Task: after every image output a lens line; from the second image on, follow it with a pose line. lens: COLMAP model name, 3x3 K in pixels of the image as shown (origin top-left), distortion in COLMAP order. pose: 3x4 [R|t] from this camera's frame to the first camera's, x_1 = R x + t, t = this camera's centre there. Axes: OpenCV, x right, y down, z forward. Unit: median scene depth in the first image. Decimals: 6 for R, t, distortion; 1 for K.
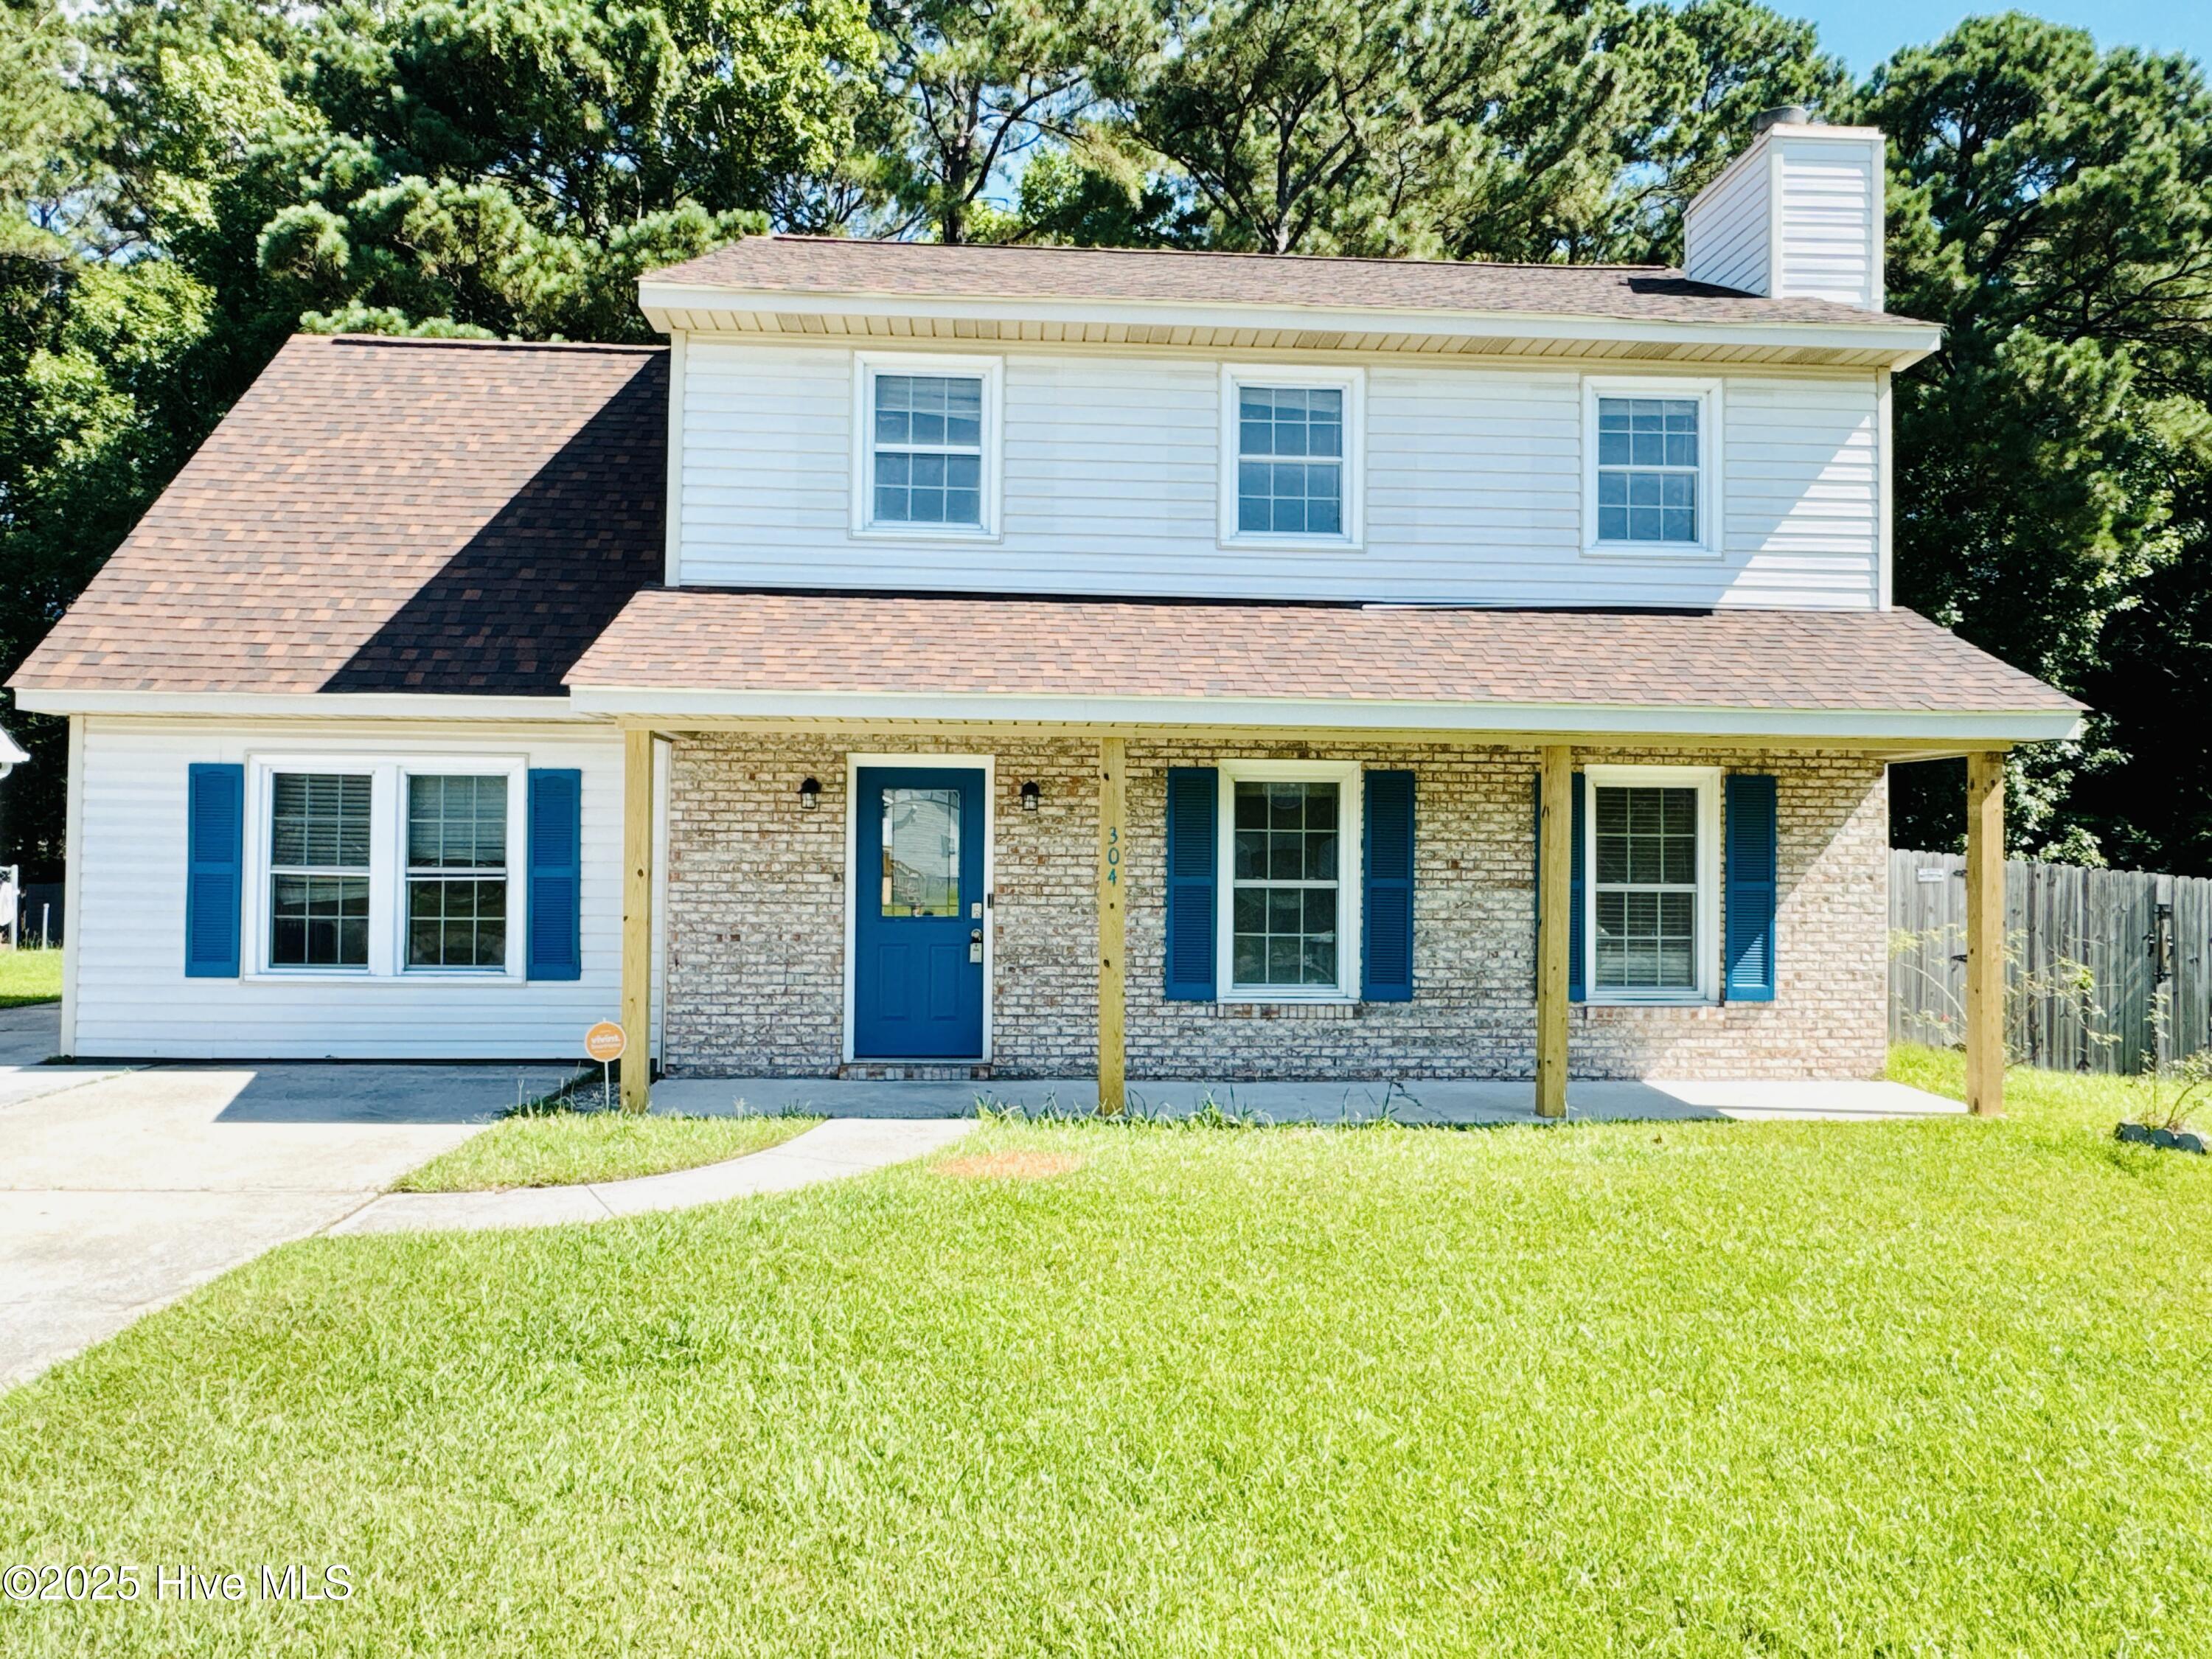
lens RADIAL K [[1470.7, 0, 1106.0], [0, 1470.7, 829.5], [0, 0, 1]] dist [0.000980, -0.003255]
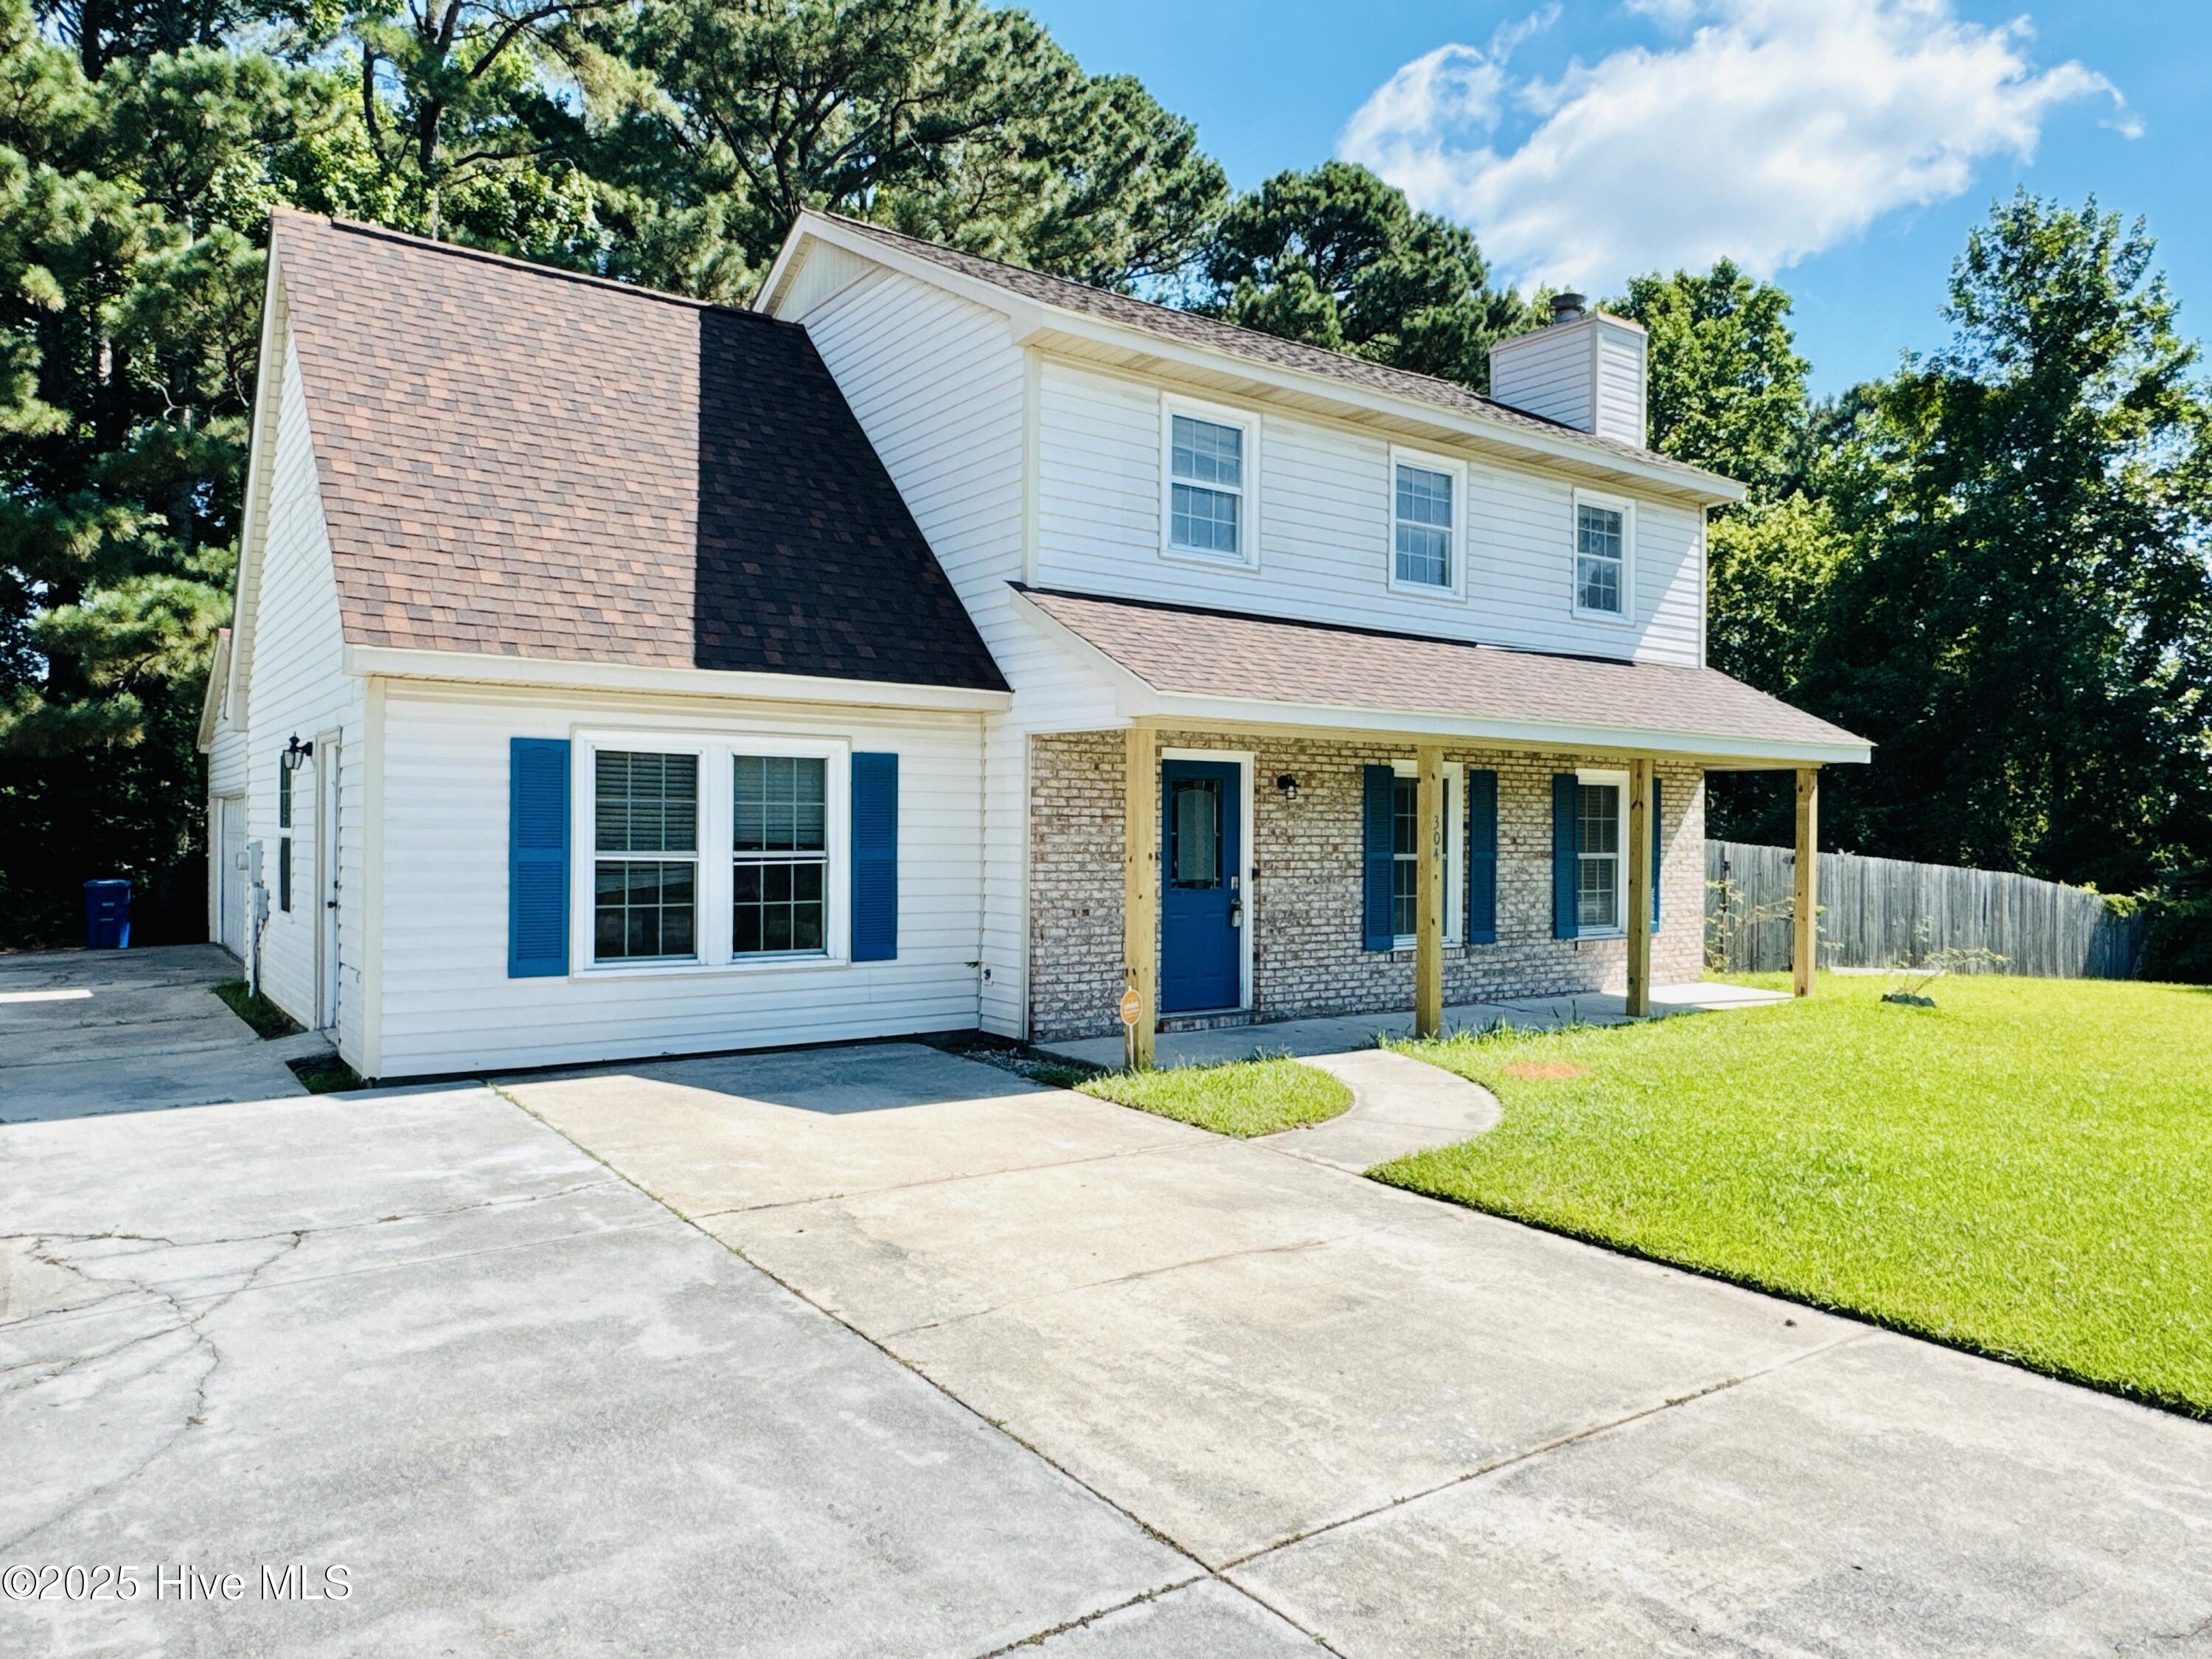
lens RADIAL K [[1470.7, 0, 1106.0], [0, 1470.7, 829.5], [0, 0, 1]] dist [0.000980, -0.003255]
pose [[0.845612, -0.003545, 0.533786, -0.804270], [-0.011135, 0.999643, 0.024278, -0.015202], [-0.533681, -0.026474, 0.845271, 0.057162]]
